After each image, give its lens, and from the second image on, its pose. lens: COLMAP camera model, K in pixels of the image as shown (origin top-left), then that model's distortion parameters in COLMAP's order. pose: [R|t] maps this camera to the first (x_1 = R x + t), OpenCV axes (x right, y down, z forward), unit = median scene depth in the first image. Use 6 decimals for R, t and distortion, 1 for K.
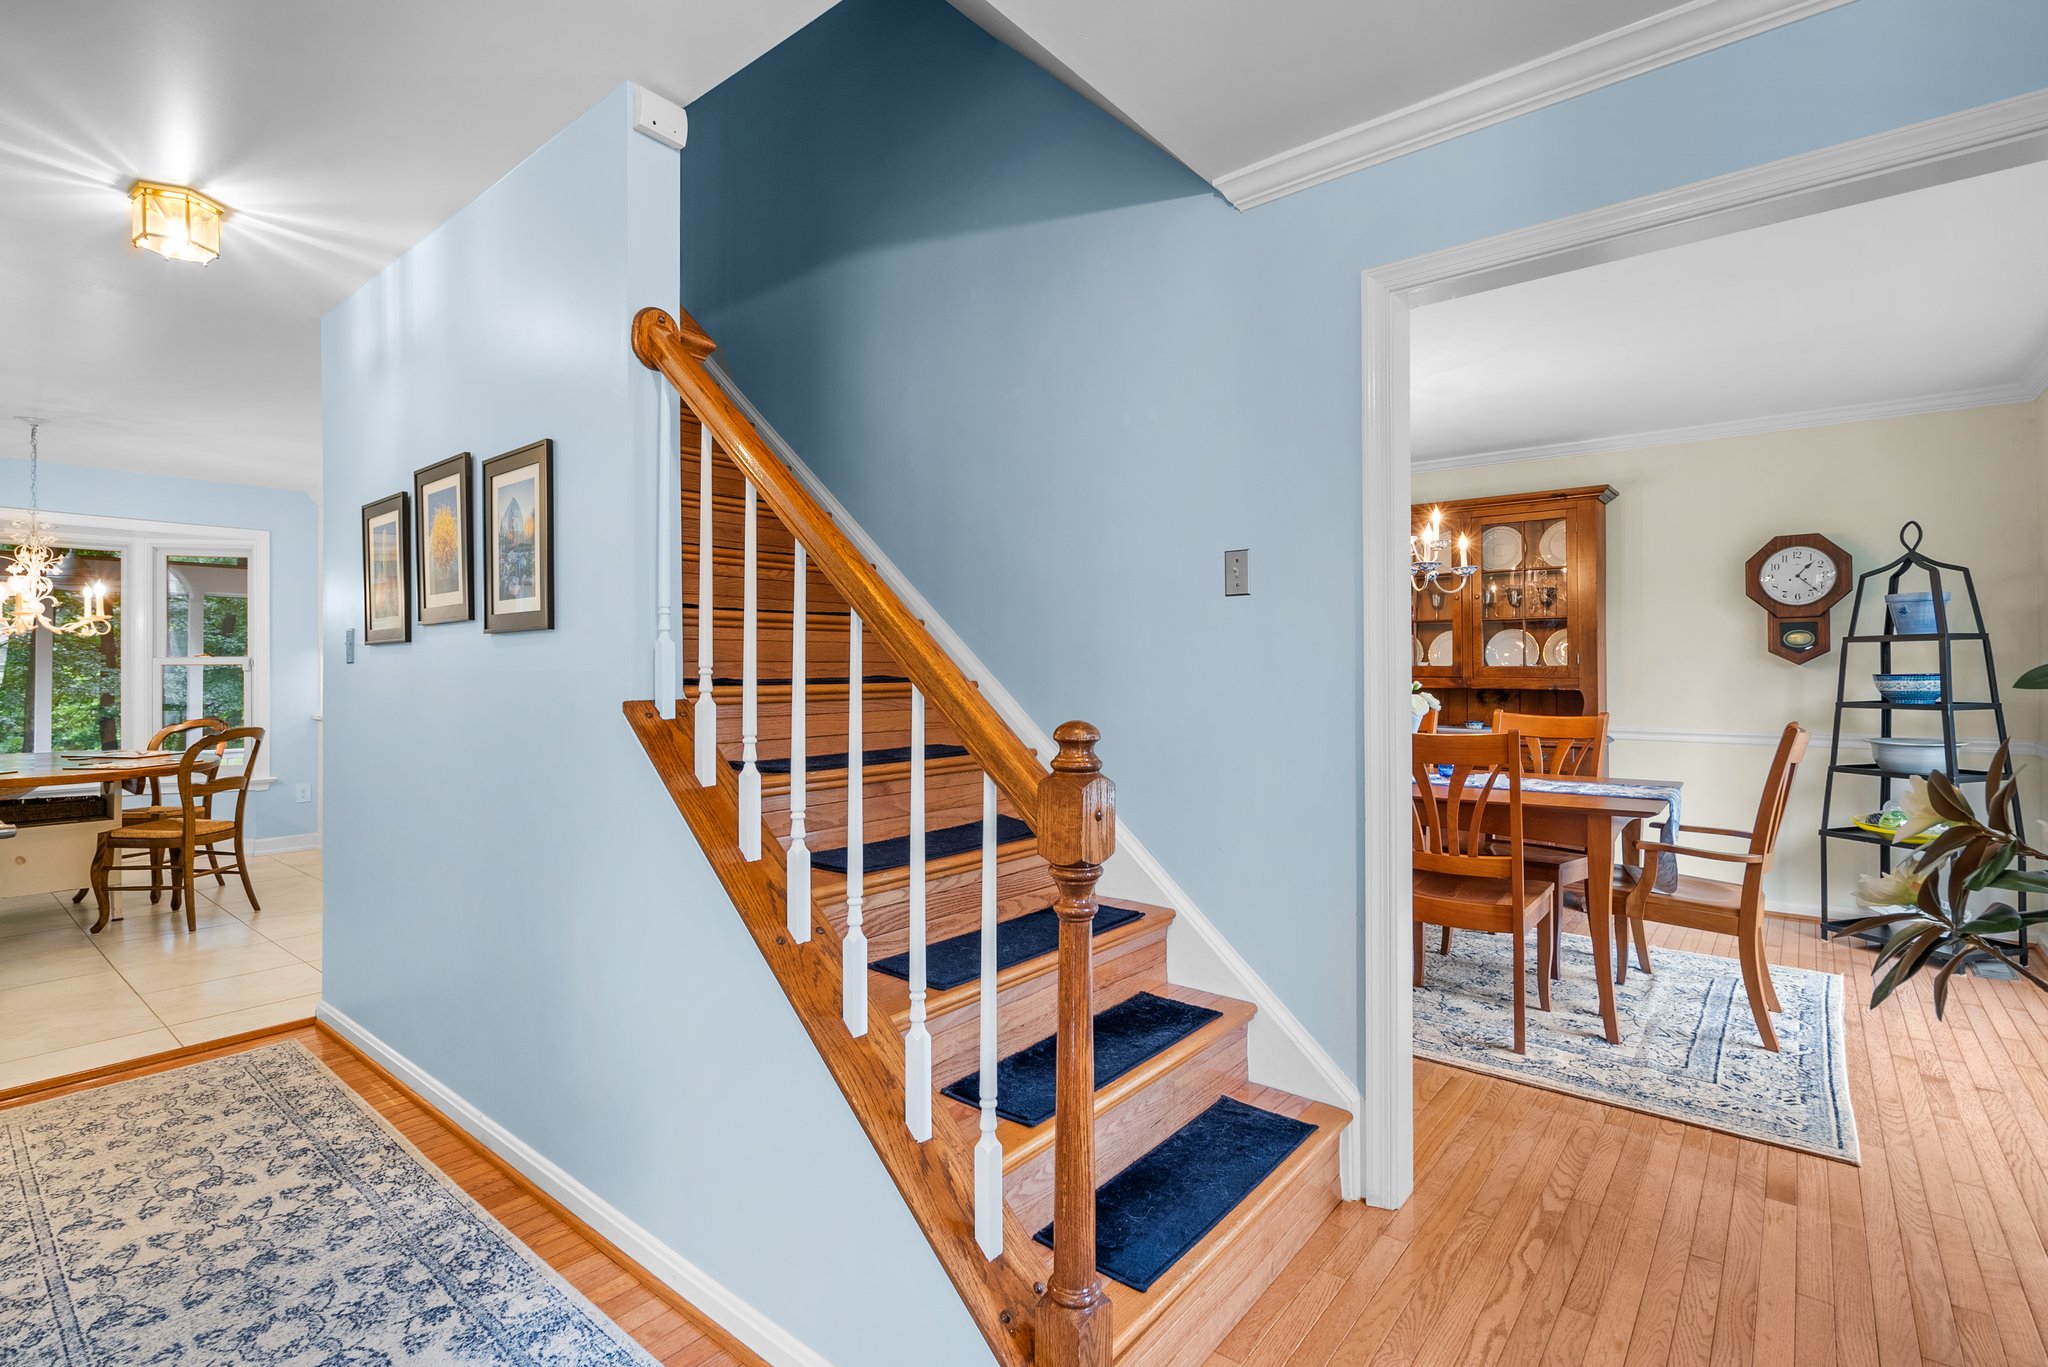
lens RADIAL K [[955.3, 0, 1019.8], [0, 955.3, 672.9], [0, 0, 1]] dist [-0.002647, 0.001926]
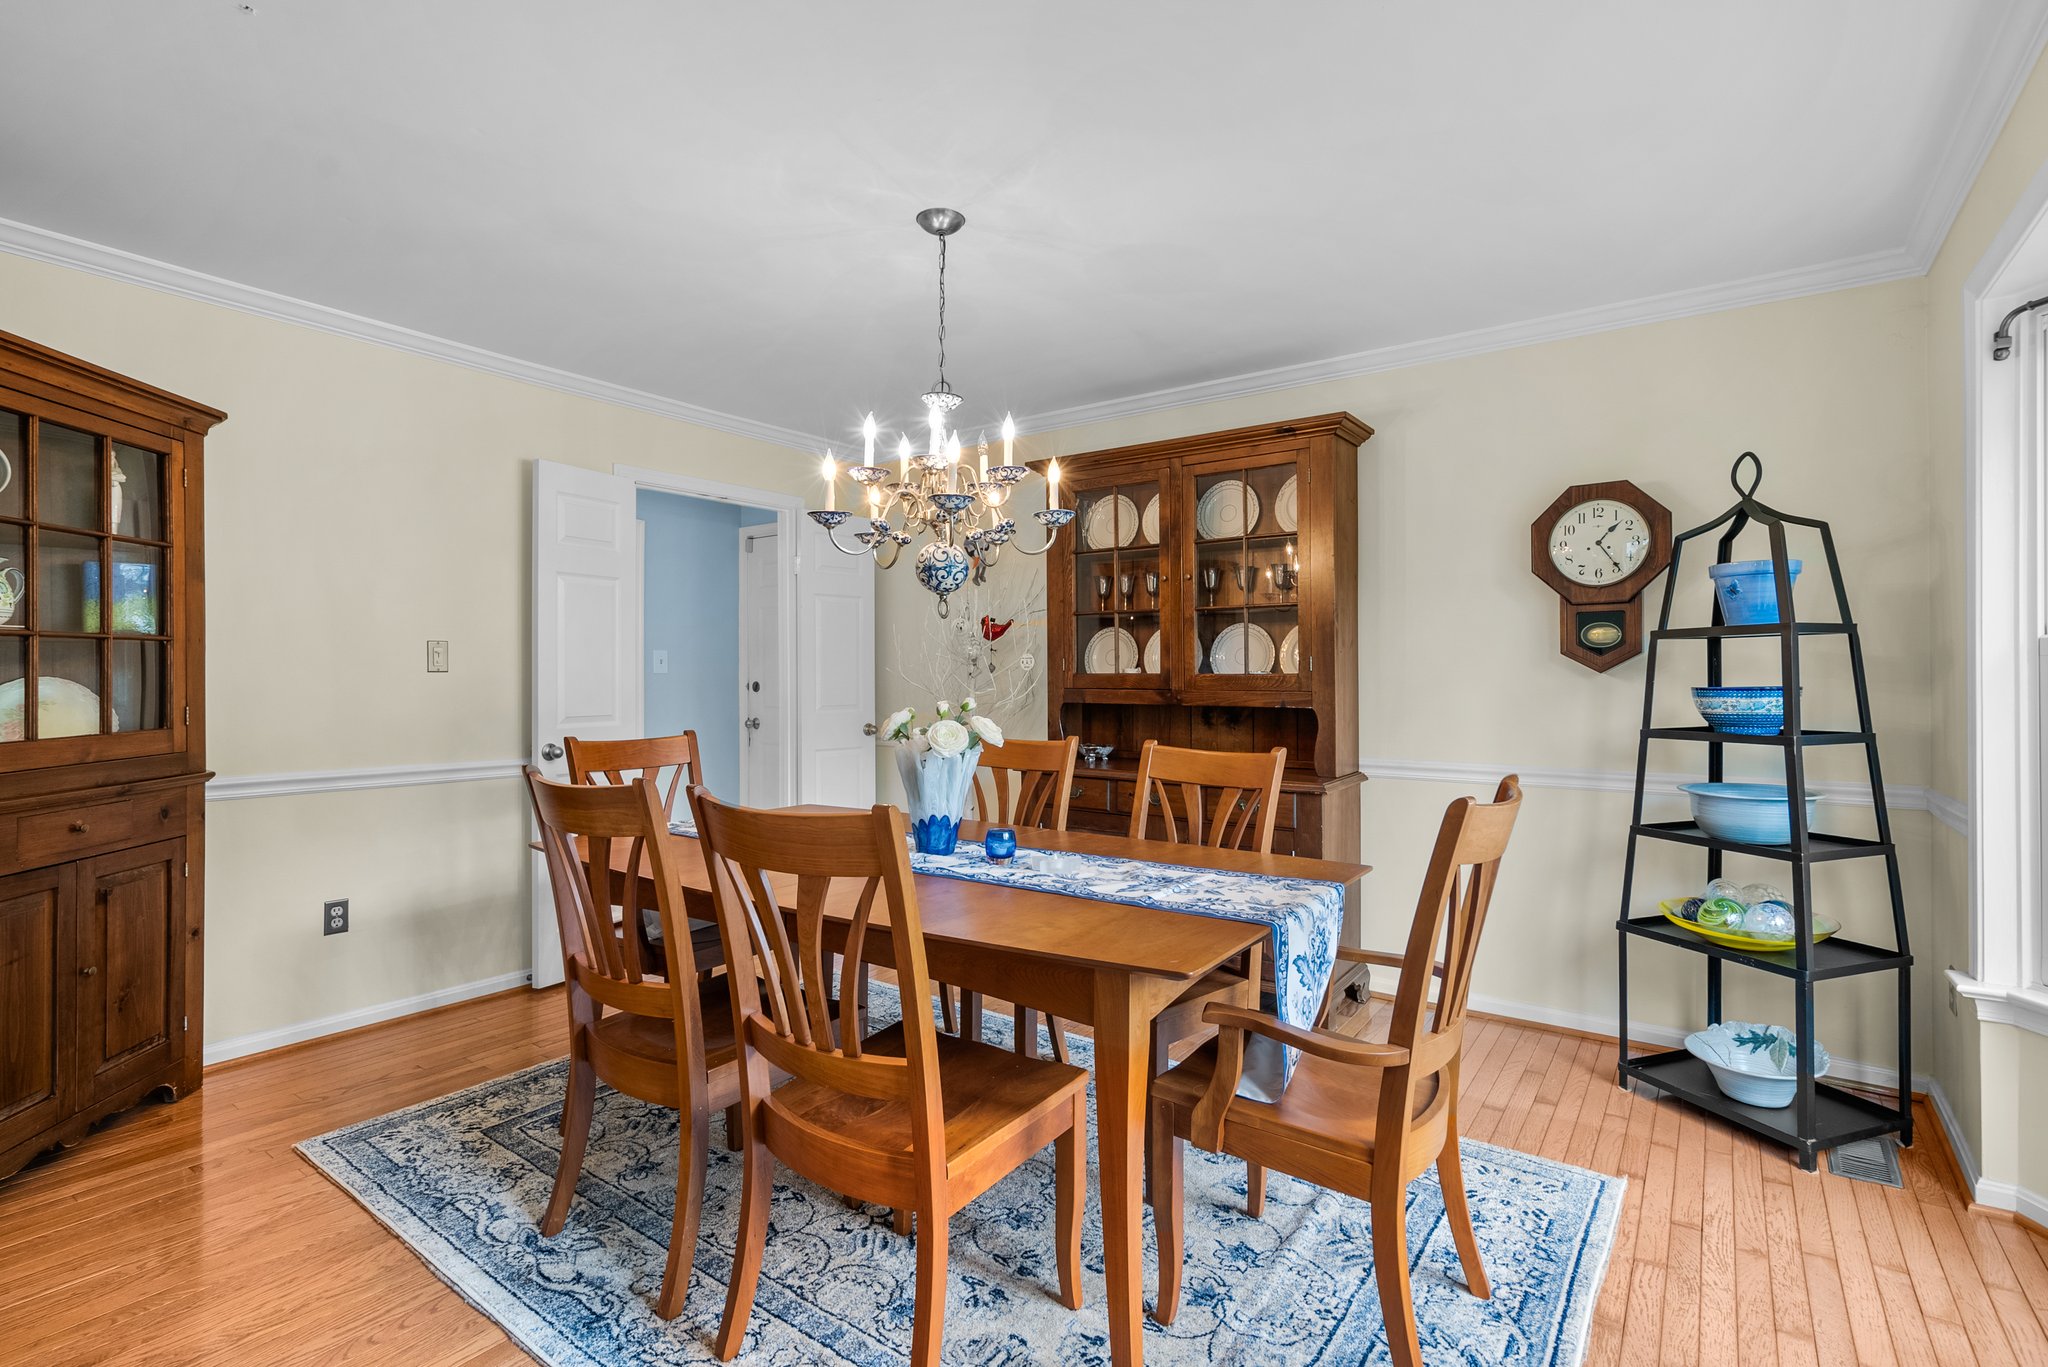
lens RADIAL K [[955.3, 0, 1025.6], [0, 955.3, 683.1], [0, 0, 1]] dist [-0.002647, 0.001926]
pose [[0.998253, 0.002670, 0.059016, 0.390627], [-0.002743, 0.999996, 0.001161, -0.000862], [-0.059013, -0.001321, 0.998256, 0.365429]]
